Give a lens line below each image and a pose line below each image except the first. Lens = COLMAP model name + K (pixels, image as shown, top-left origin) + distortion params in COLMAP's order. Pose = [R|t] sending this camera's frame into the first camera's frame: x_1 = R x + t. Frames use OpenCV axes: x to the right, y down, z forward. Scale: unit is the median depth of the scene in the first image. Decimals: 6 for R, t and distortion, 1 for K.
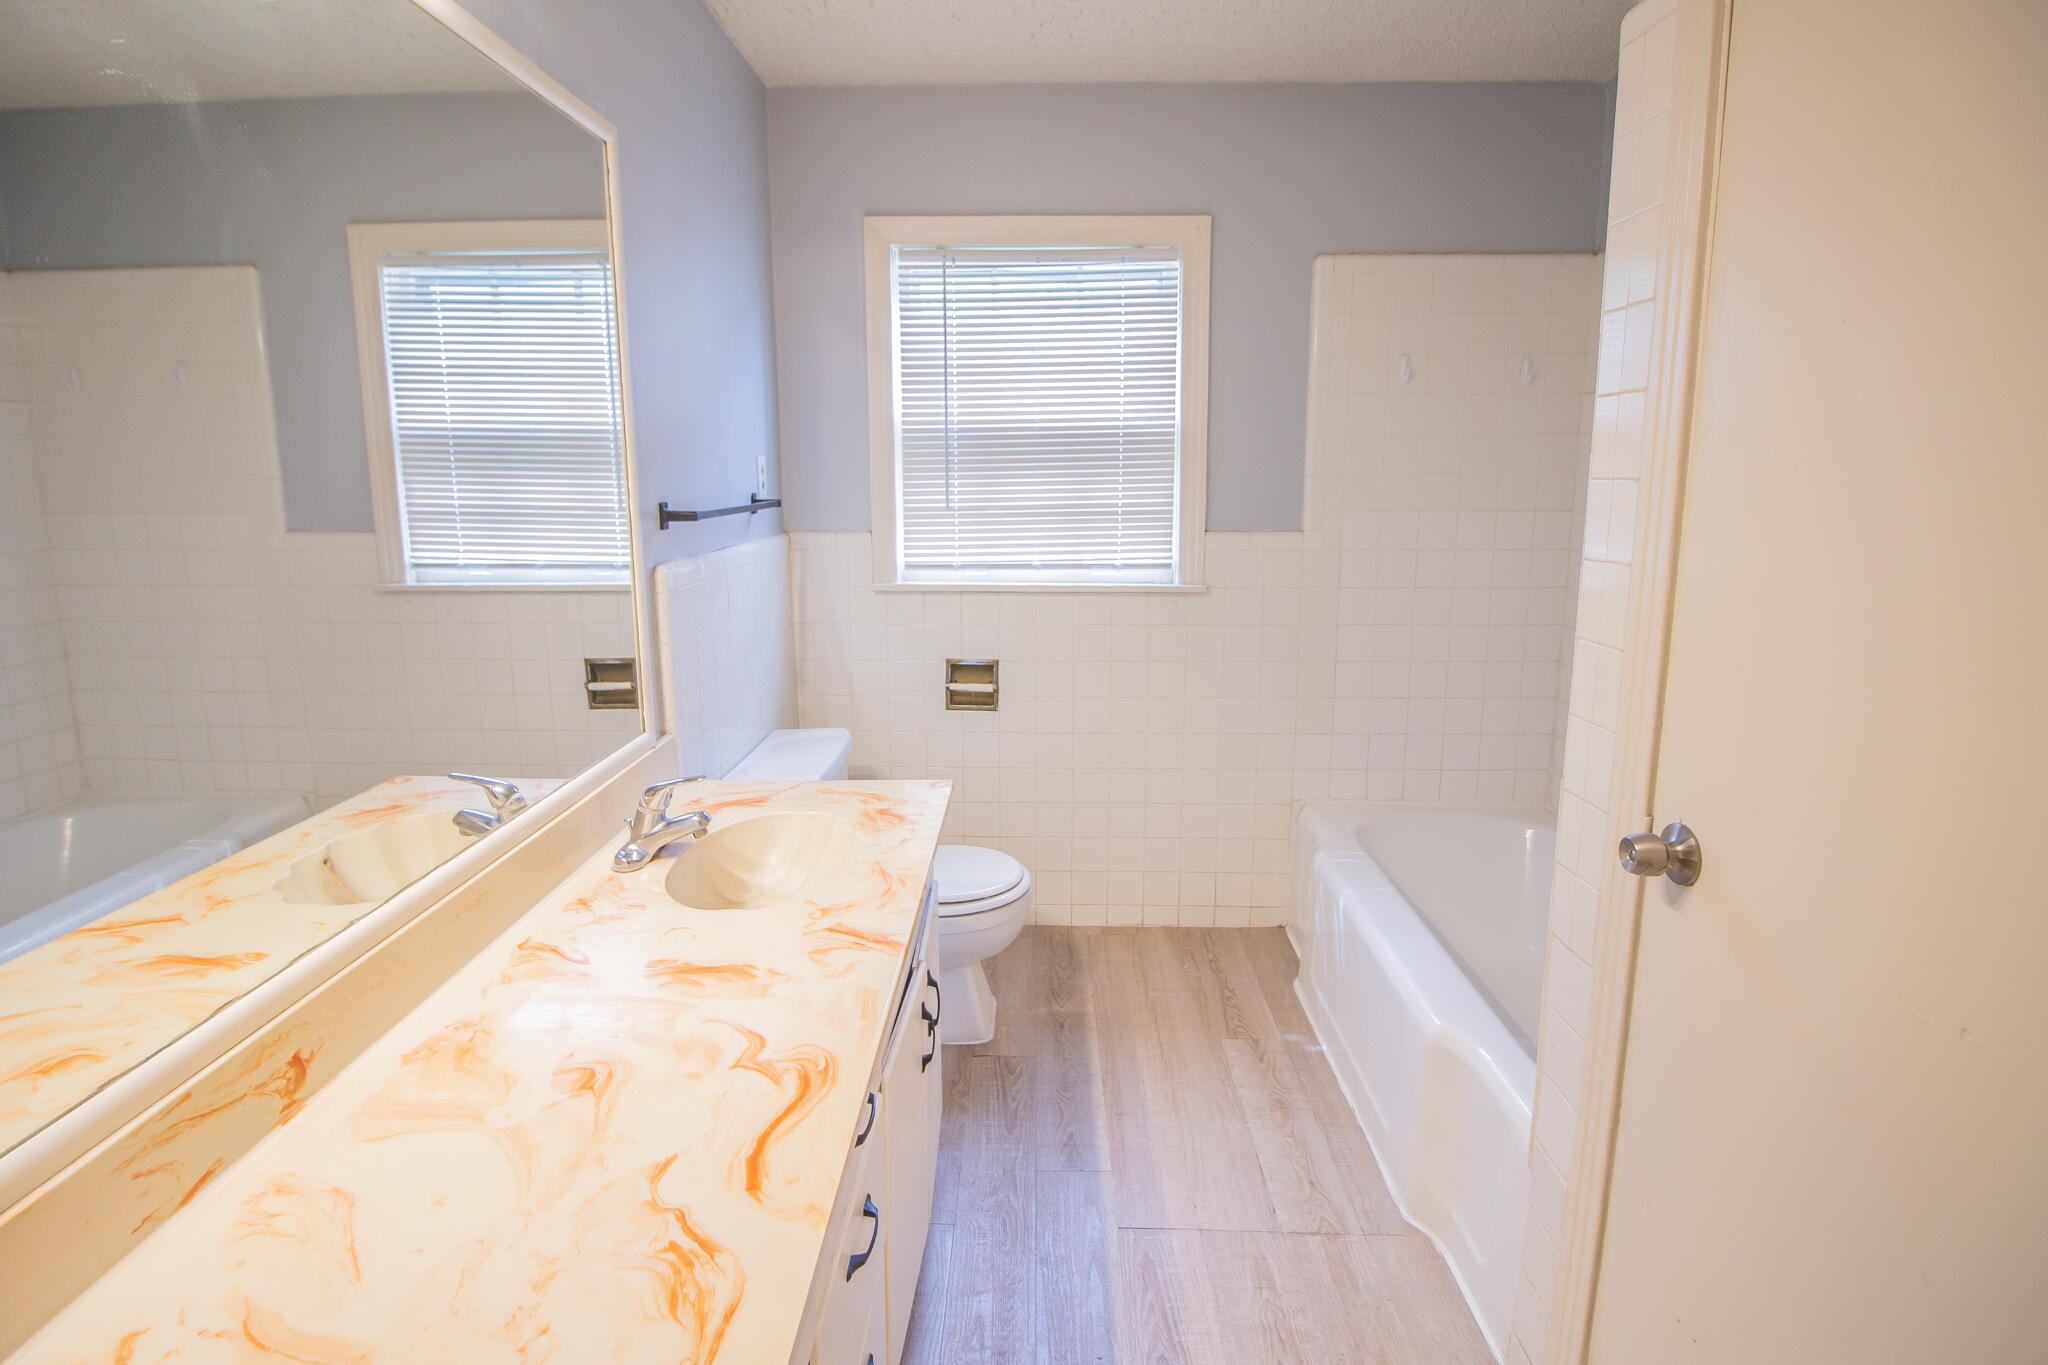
lens RADIAL K [[1002.4, 0, 1022.7], [0, 1002.4, 678.8], [0, 0, 1]] dist [-0.017906, -0.002154]
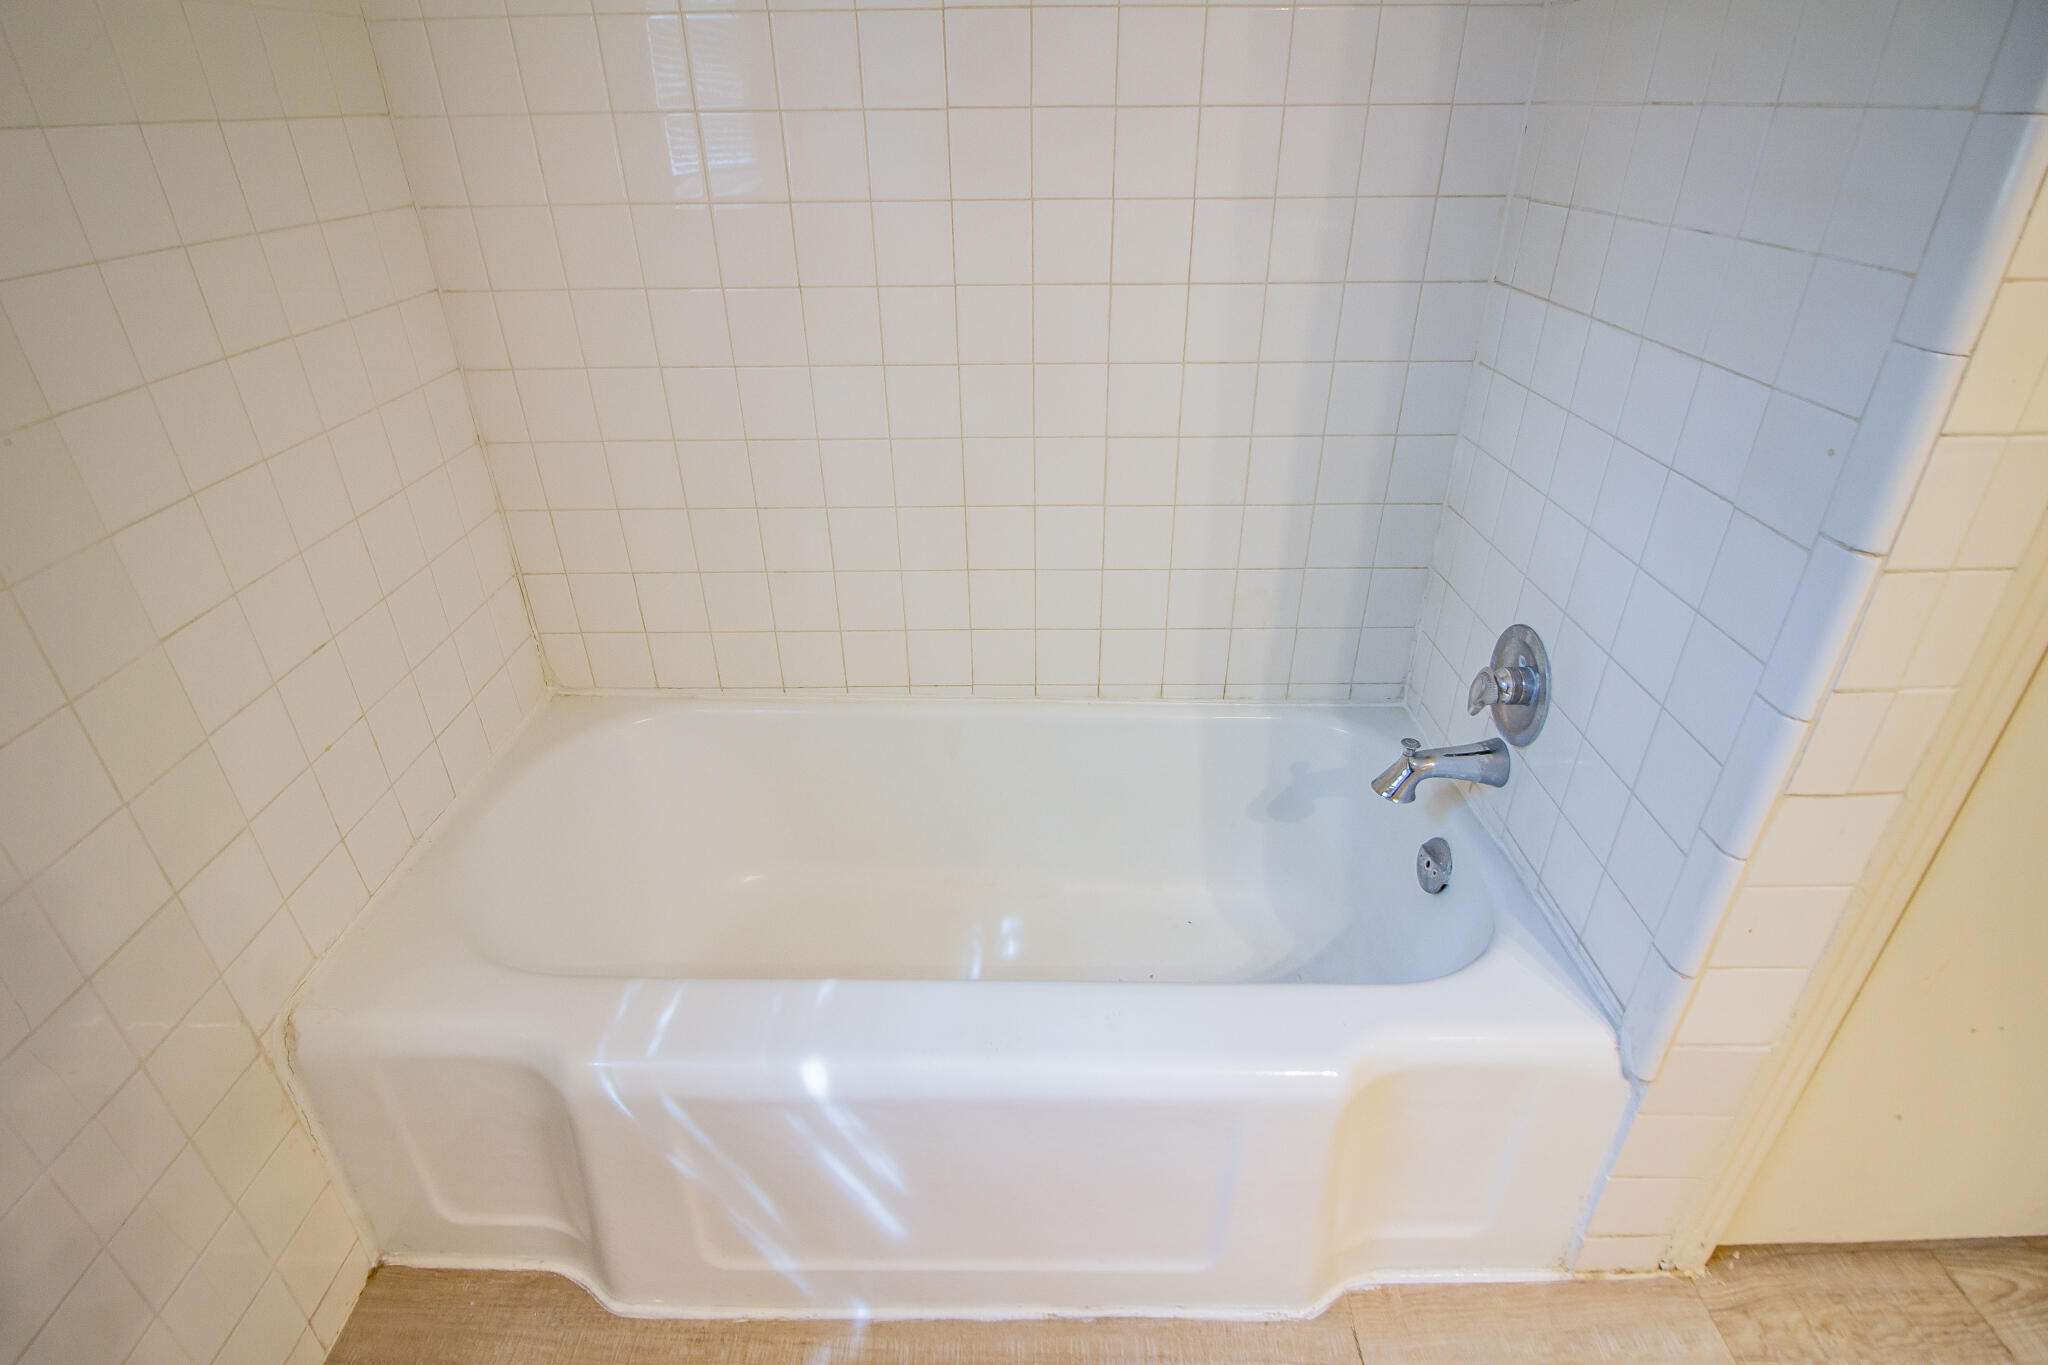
lens RADIAL K [[1002.4, 0, 1023.1], [0, 1002.4, 679.1], [0, 0, 1]] dist [-0.017906, -0.002154]
pose [[-0.016939, -0.505783, 0.862495, 0.037699], [0.214787, 0.840639, 0.497185, -0.143376], [-0.976514, 0.193674, 0.094395, 0.920500]]
